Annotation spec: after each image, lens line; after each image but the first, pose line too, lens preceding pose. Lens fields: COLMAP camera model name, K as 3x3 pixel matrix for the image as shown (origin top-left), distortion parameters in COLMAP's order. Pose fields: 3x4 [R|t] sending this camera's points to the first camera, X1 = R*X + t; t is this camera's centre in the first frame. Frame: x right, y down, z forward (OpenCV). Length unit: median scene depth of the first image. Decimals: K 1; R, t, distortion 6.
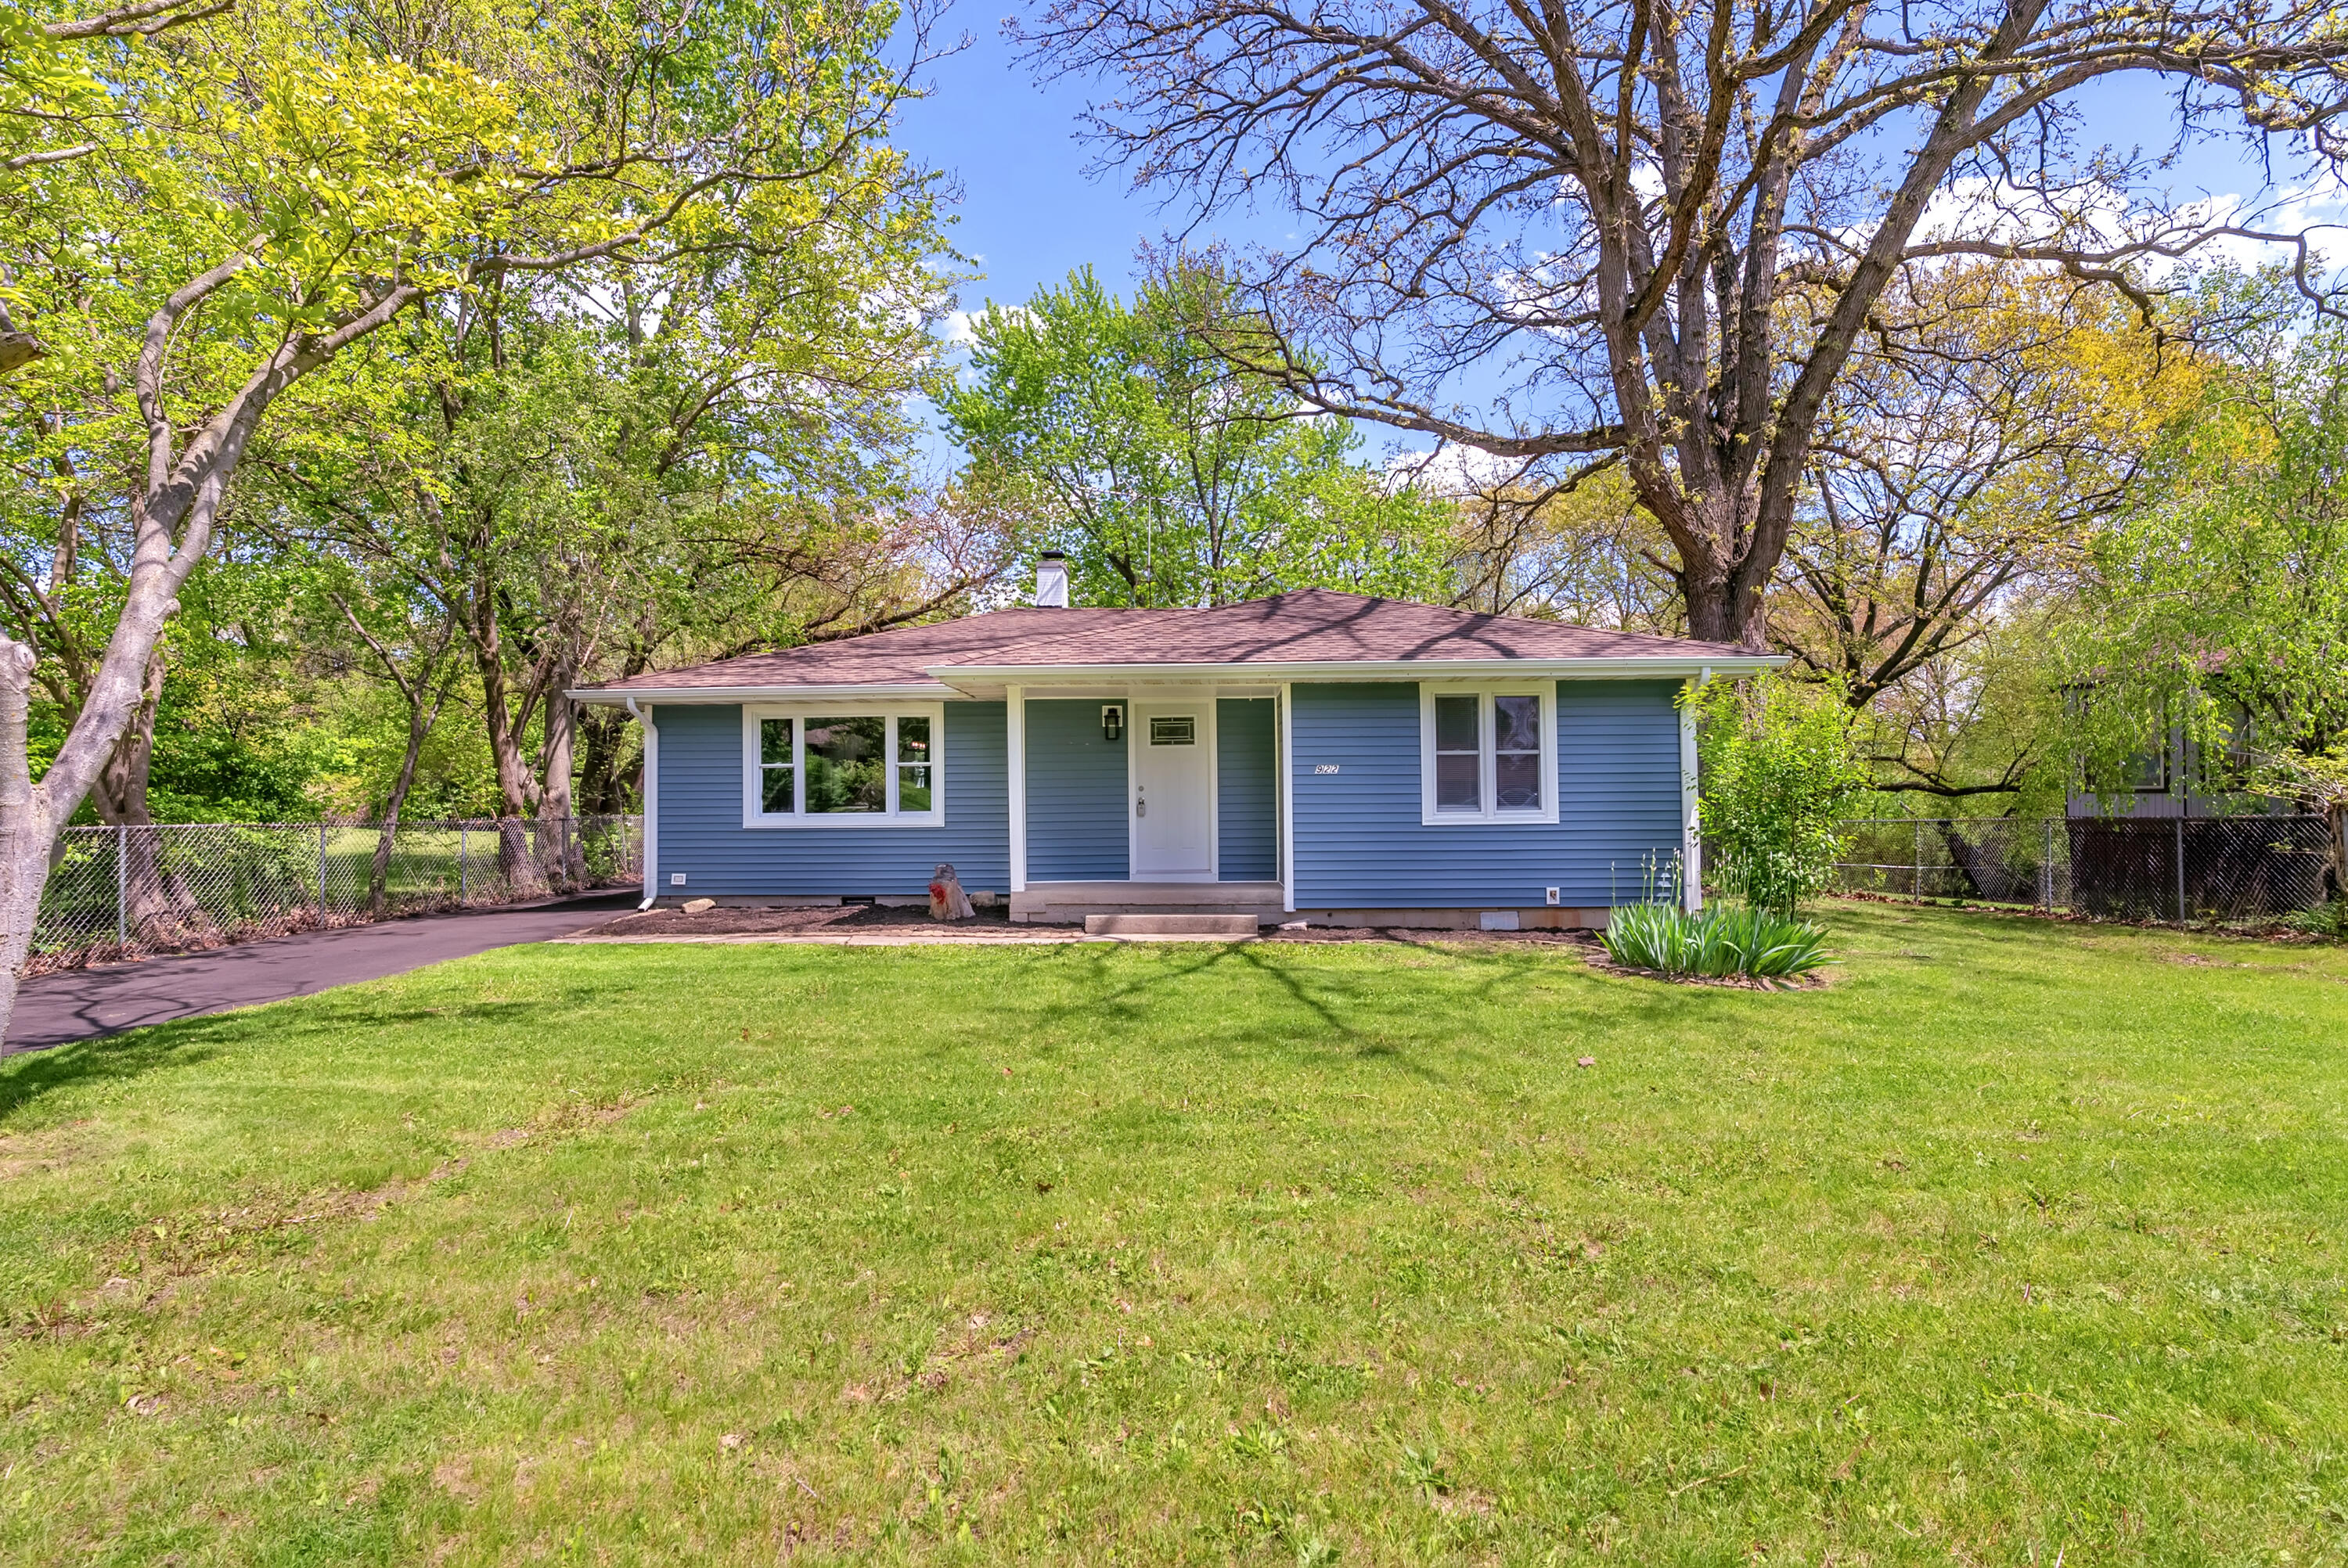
lens RADIAL K [[1116.8, 0, 1174.0], [0, 1116.8, 784.0], [0, 0, 1]] dist [-0.001770, 0.008947]
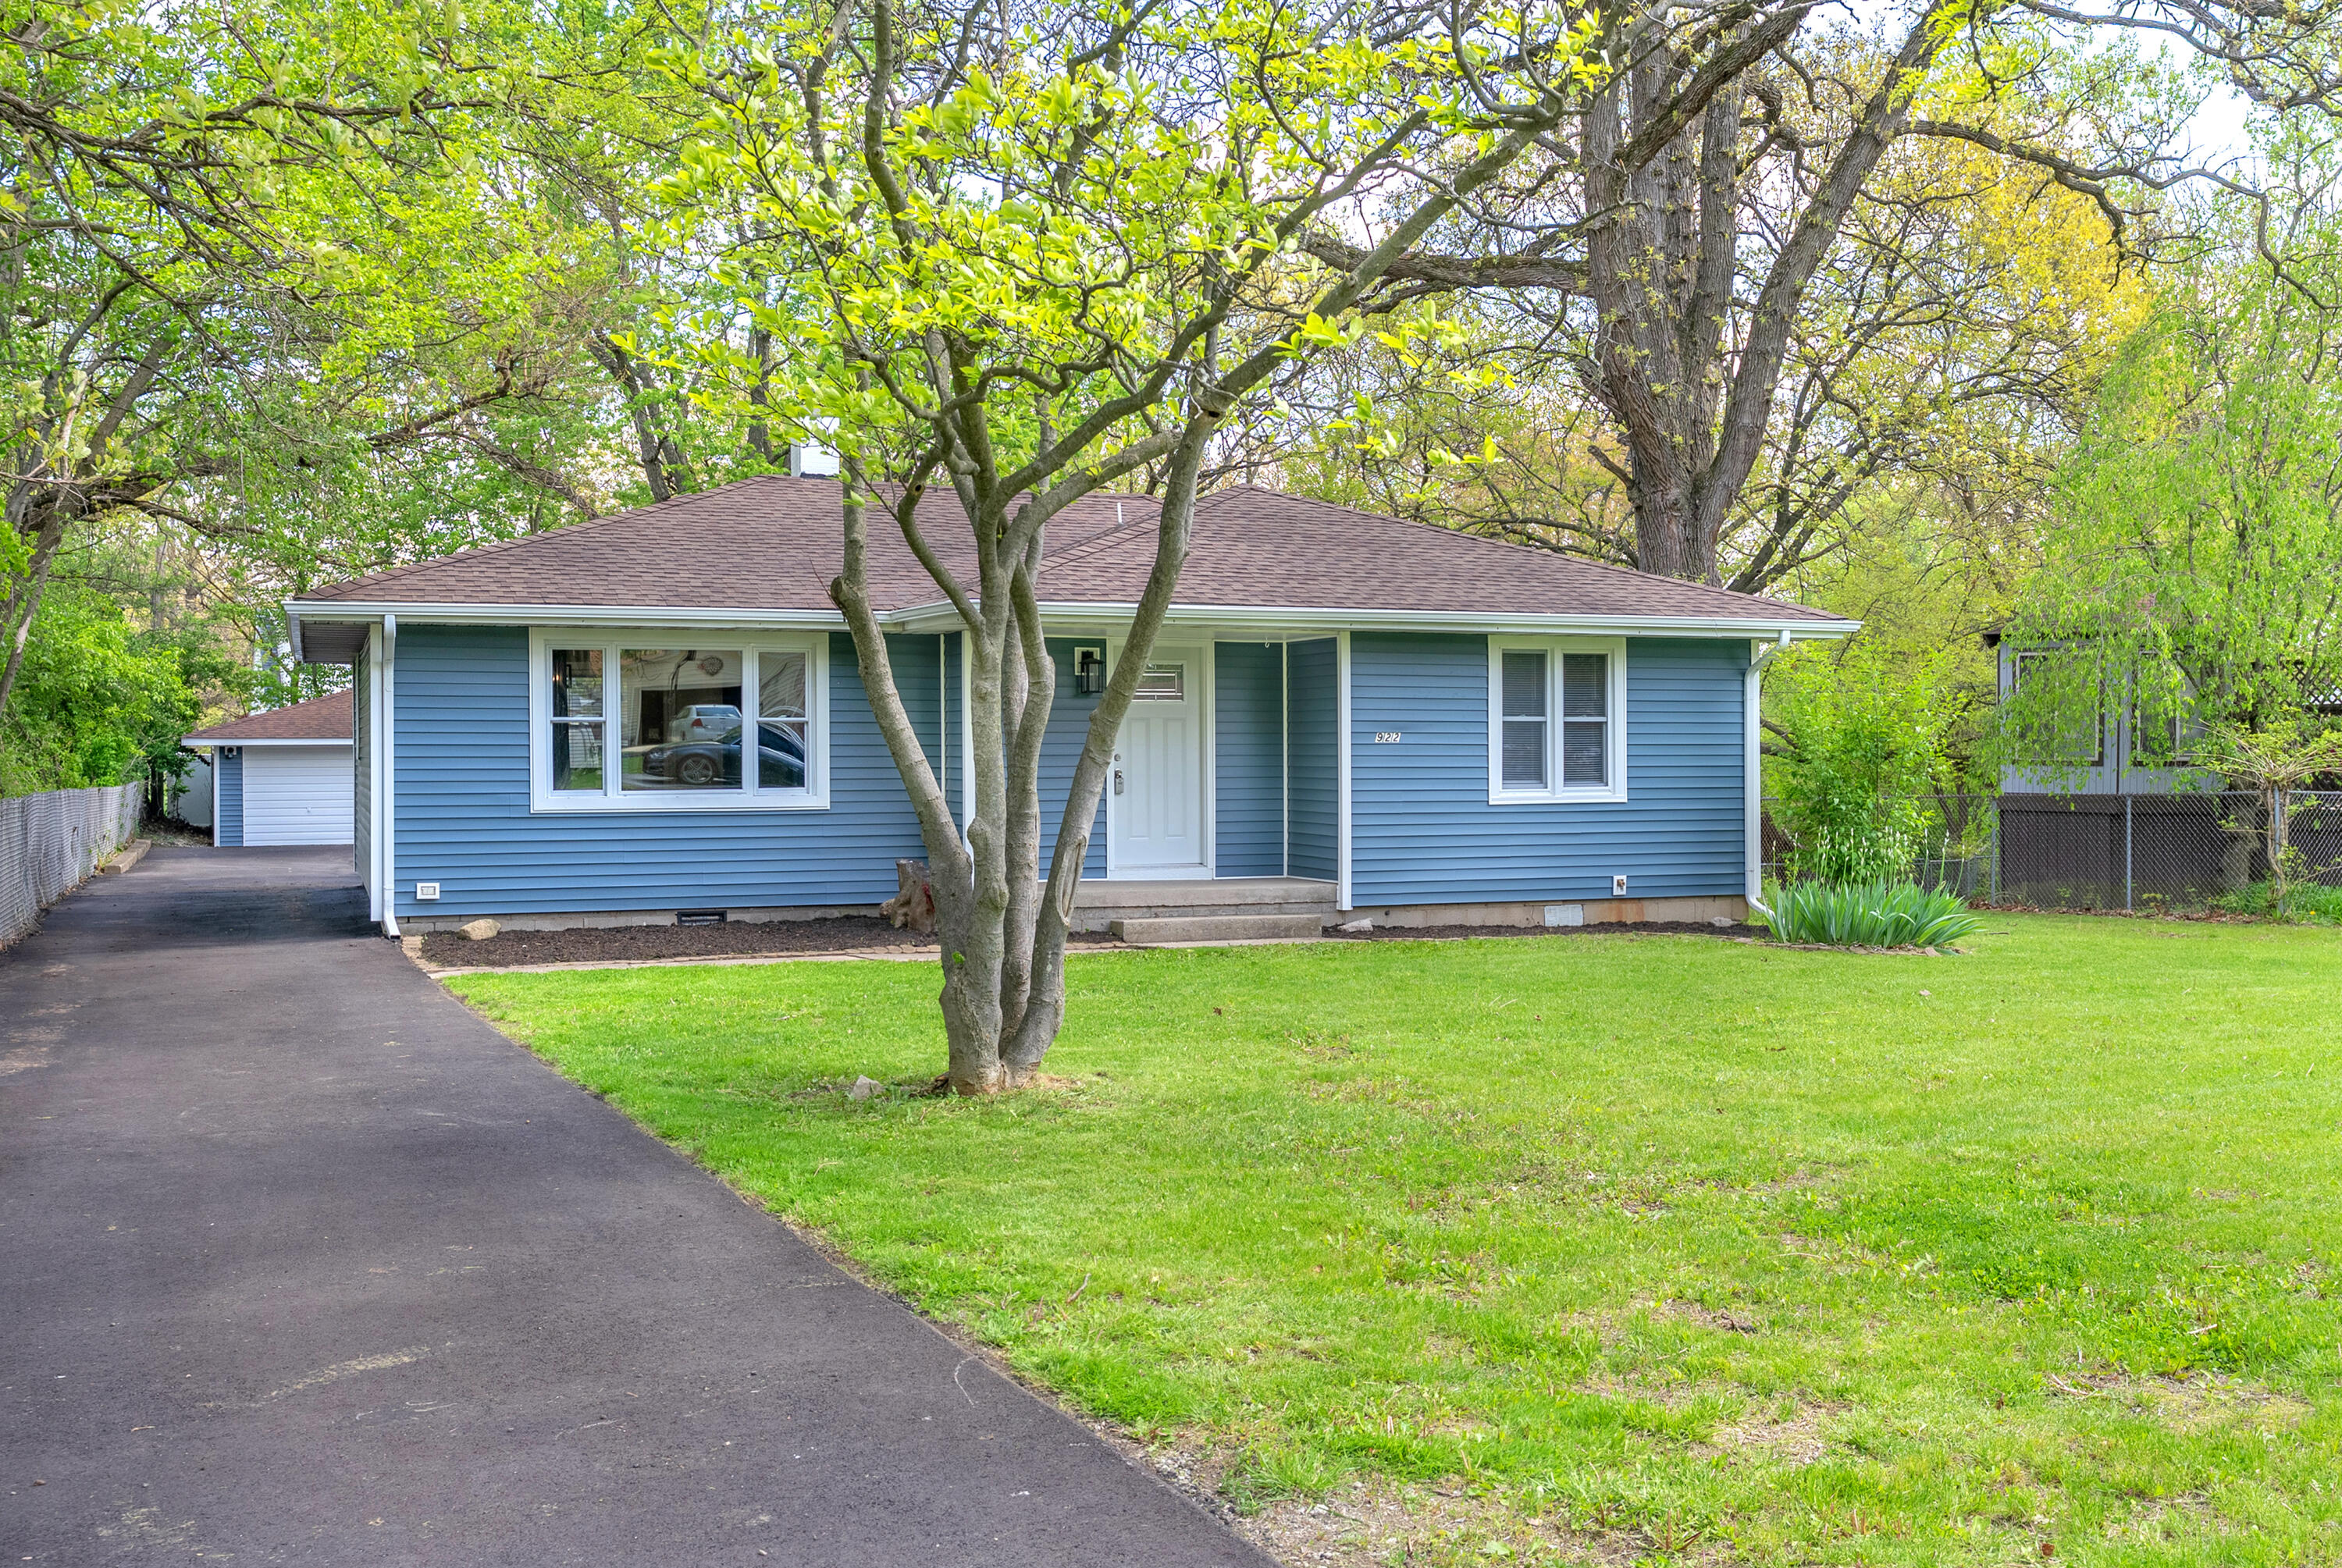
lens RADIAL K [[2124.5, 0, 1171.0], [0, 2124.5, 784.0], [0, 0, 1]] dist [0.008676, 0.000363]
pose [[0.929520, -0.000087, 0.368771, -0.532281], [-0.008230, 0.999746, 0.020980, -0.008502], [-0.368680, -0.022536, 0.929283, -0.355925]]
